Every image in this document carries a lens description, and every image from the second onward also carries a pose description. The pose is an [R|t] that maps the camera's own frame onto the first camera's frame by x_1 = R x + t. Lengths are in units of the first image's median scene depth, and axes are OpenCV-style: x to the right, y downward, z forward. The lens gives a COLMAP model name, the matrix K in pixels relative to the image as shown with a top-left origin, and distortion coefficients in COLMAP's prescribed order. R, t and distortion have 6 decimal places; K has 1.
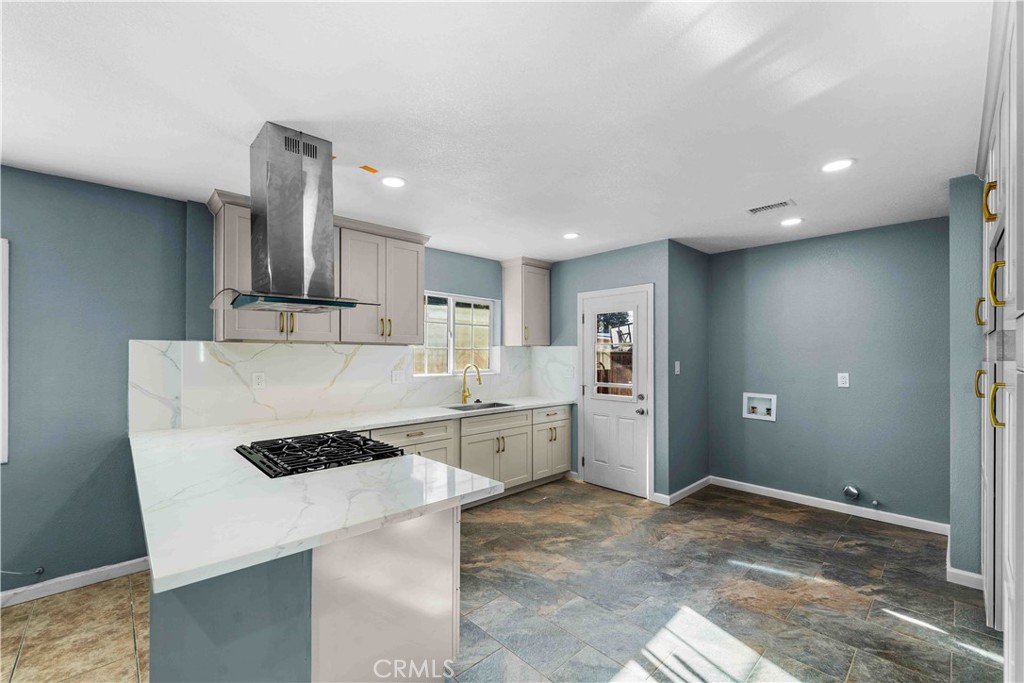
lens RADIAL K [[403.3, 0, 493.7], [0, 403.3, 351.0], [0, 0, 1]] dist [-0.021062, -0.000079]
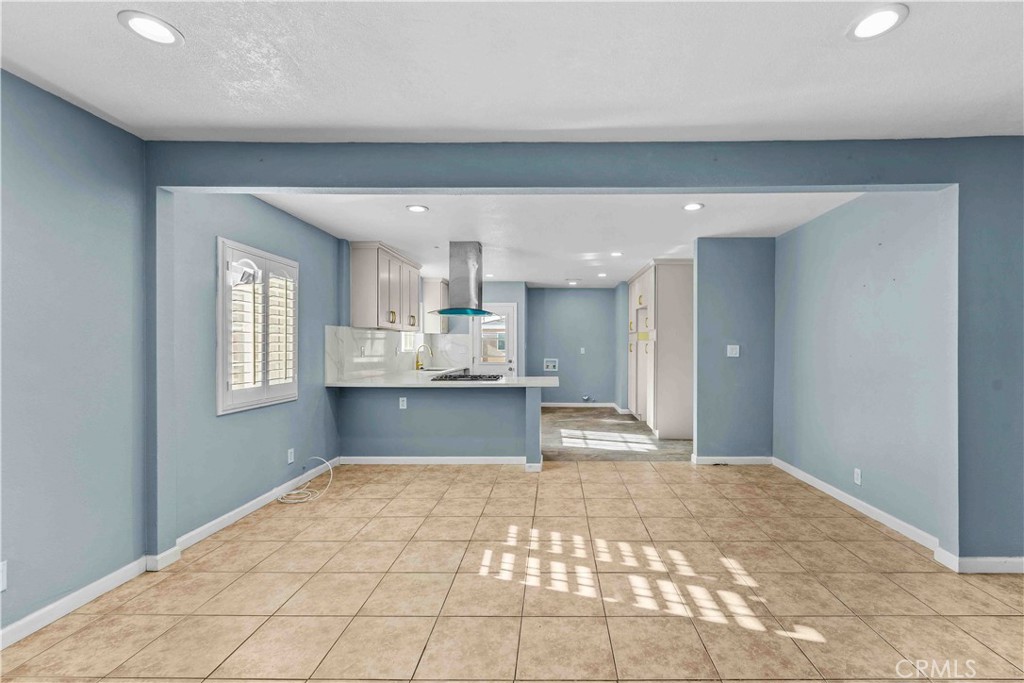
lens RADIAL K [[439.7, 0, 552.8], [0, 439.7, 348.3], [0, 0, 1]] dist [0.000060, -0.000106]
pose [[0.670190, -0.005551, 0.742169, -1.047644], [-0.003128, 0.999942, 0.010303, 0.029461], [-0.742183, -0.009227, 0.670134, -0.554146]]
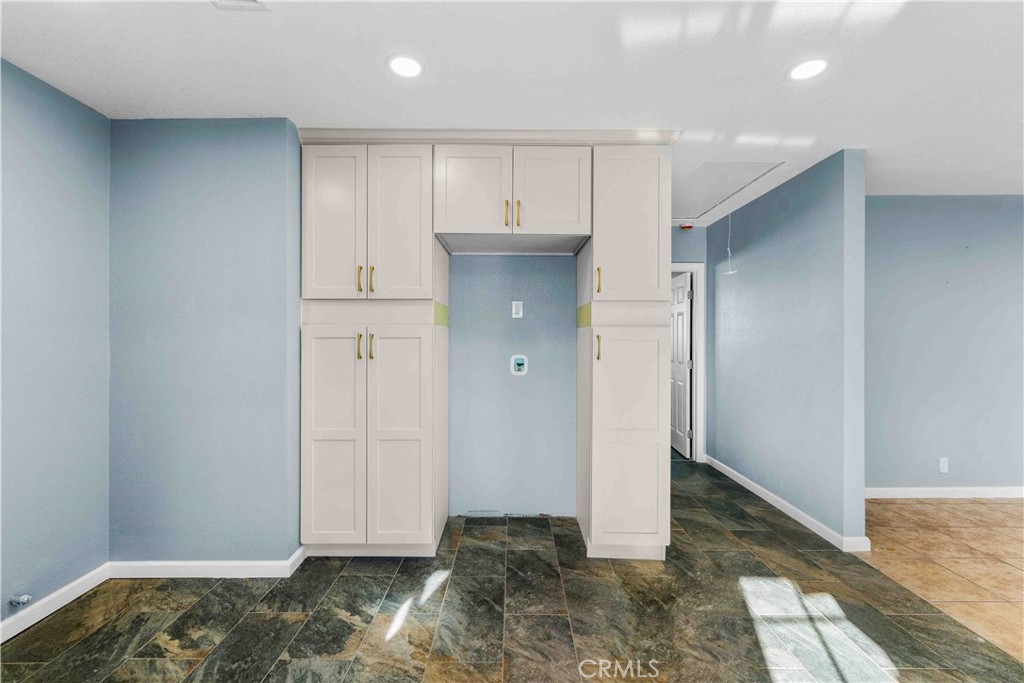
lens RADIAL K [[419.7, 0, 509.8], [0, 419.7, 343.4], [0, 0, 1]] dist [-0.000698, -0.000139]
pose [[-0.744418, -0.014858, 0.667548, 0.102102], [-0.004425, 0.999840, 0.017319, 0.026702], [-0.667699, 0.009939, -0.744365, 0.826470]]
